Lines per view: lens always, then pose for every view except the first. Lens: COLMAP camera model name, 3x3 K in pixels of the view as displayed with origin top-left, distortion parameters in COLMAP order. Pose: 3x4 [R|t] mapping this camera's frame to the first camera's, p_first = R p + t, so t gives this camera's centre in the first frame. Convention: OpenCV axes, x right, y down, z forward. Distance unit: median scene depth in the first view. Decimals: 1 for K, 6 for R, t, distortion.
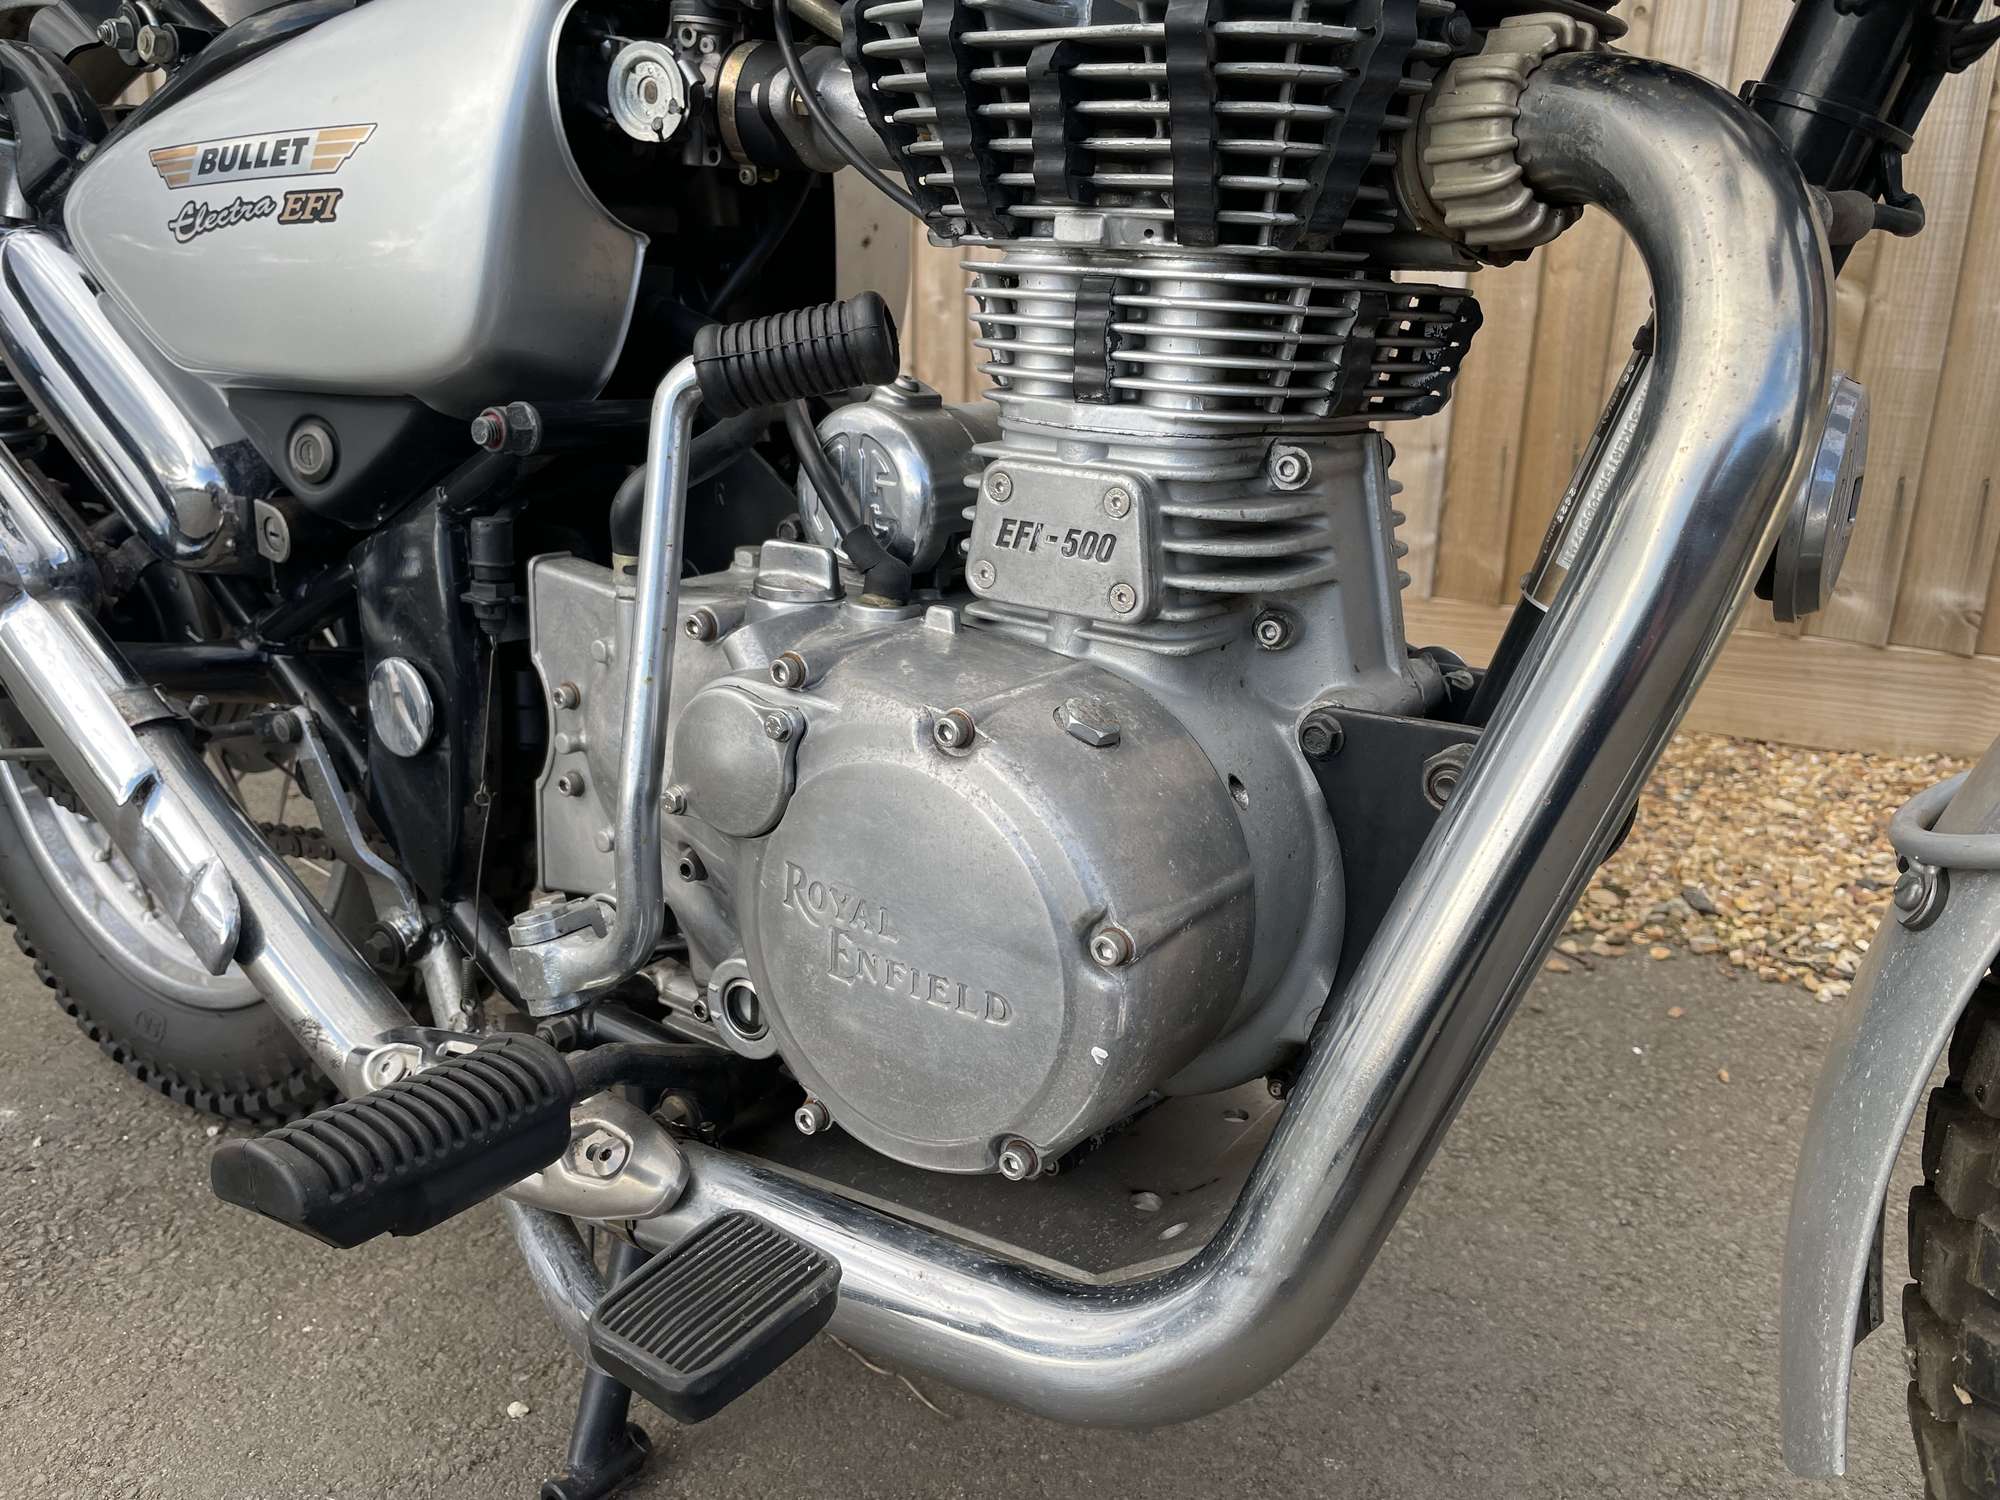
lens RADIAL K [[1535.7, 0, 990.9], [0, 1535.7, 742.3], [0, 0, 1]] dist [0.082607, -0.123331]
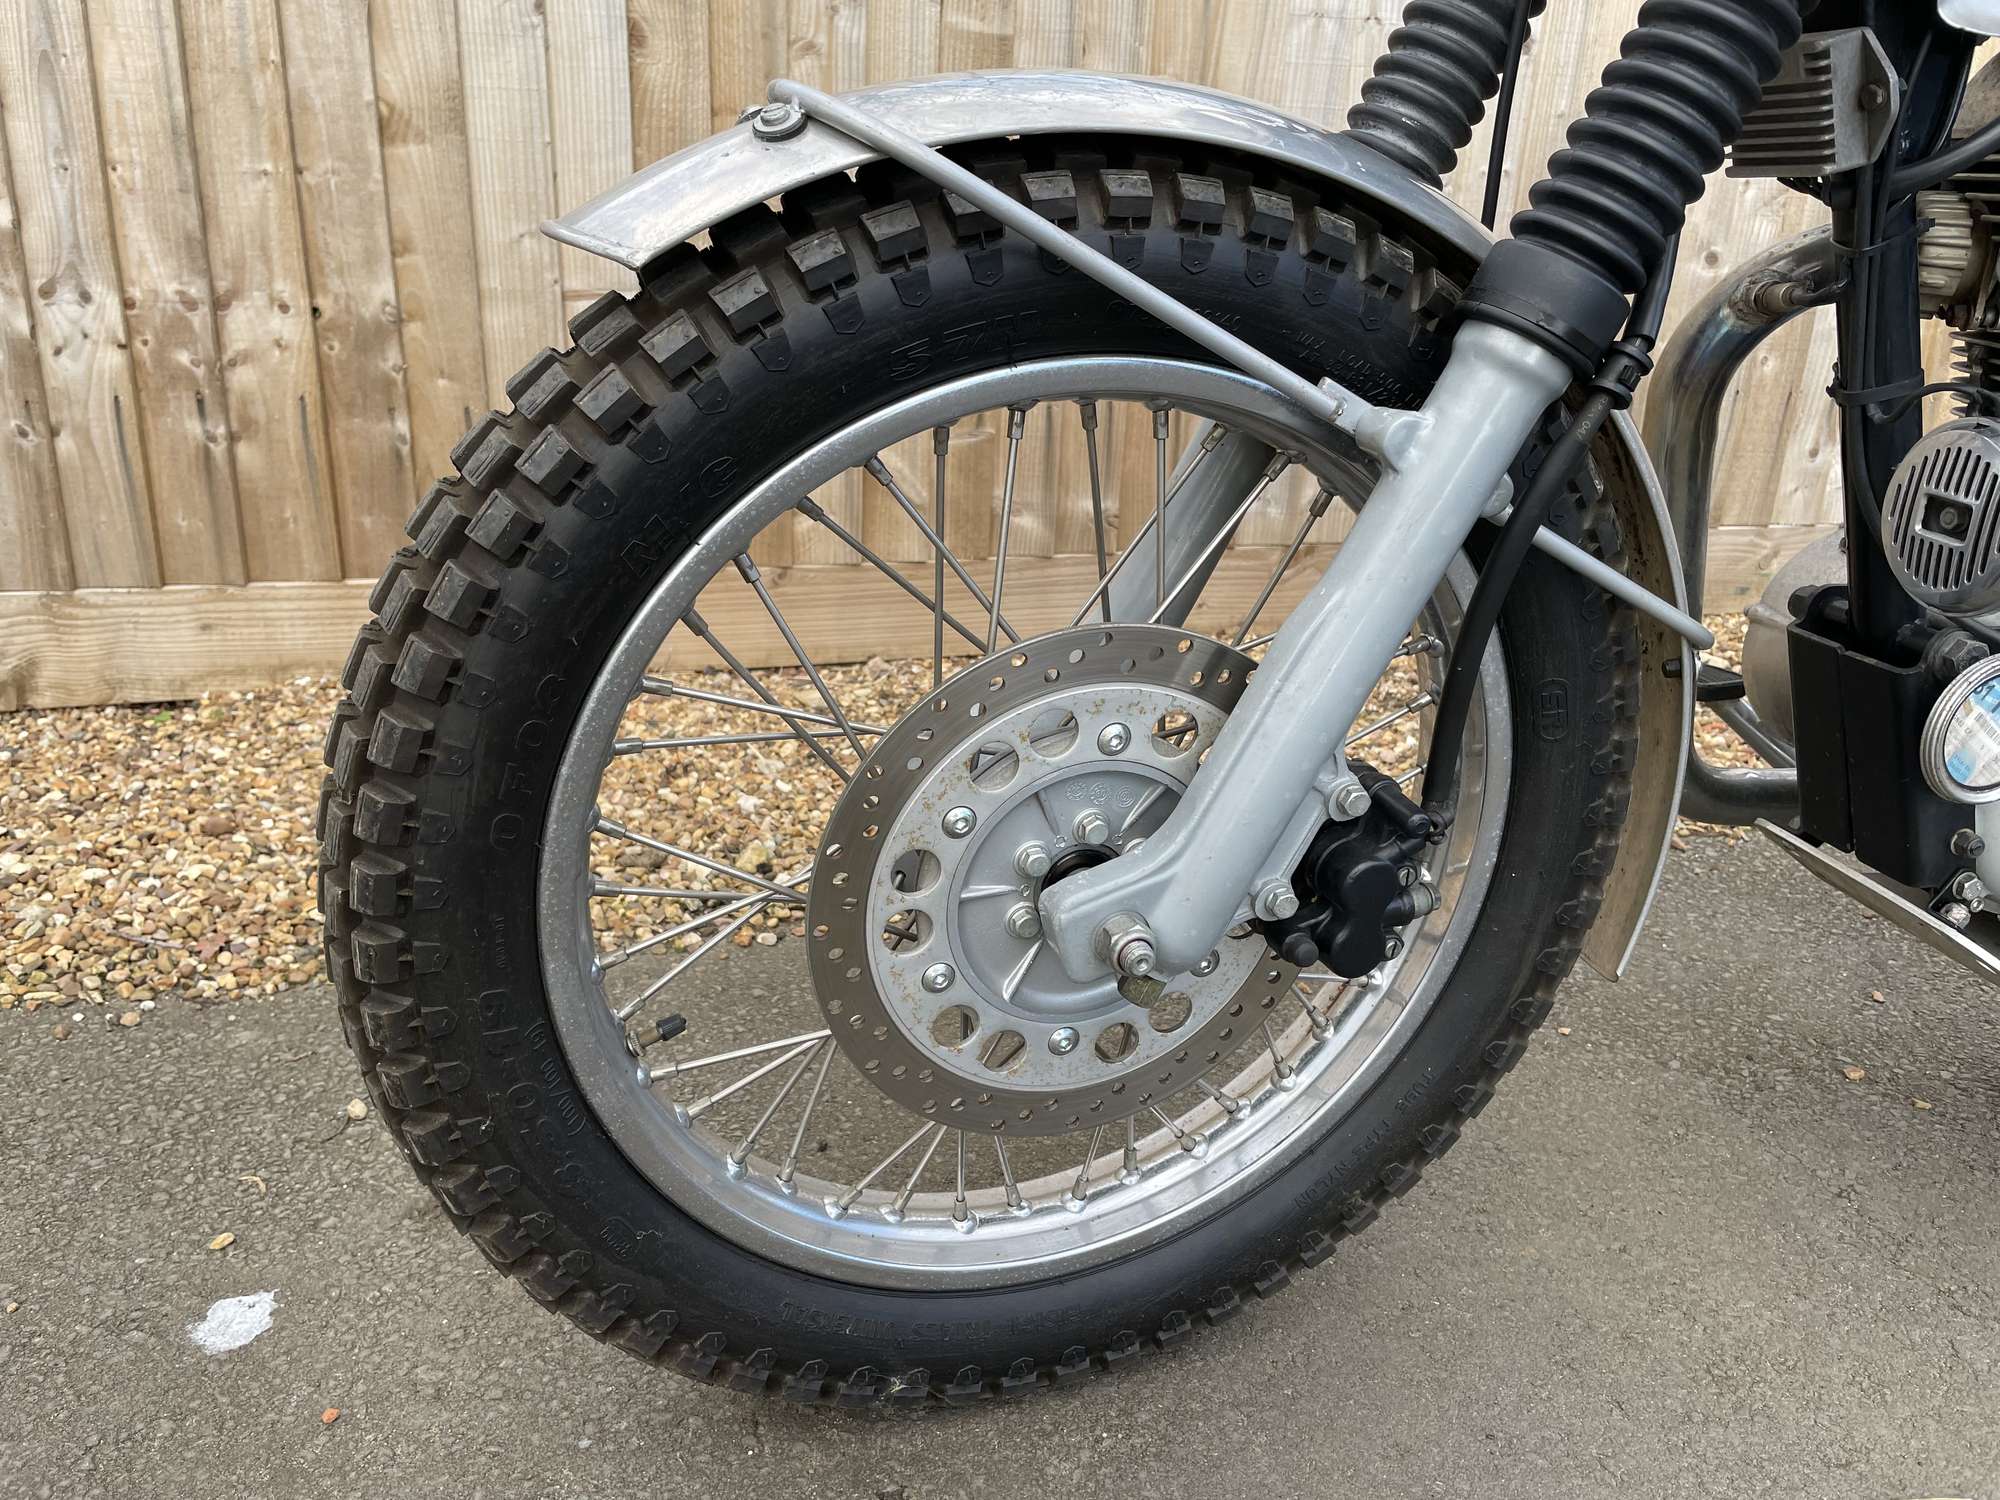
lens RADIAL K [[1535.7, 0, 979.8], [0, 1535.7, 745.0], [0, 0, 1]] dist [0.082607, -0.123331]
pose [[0.717665, -0.233503, 0.656074, -0.680718], [0.186003, 0.972156, 0.142534, -0.279848], [-0.671088, 0.019740, 0.741115, 0.586326]]
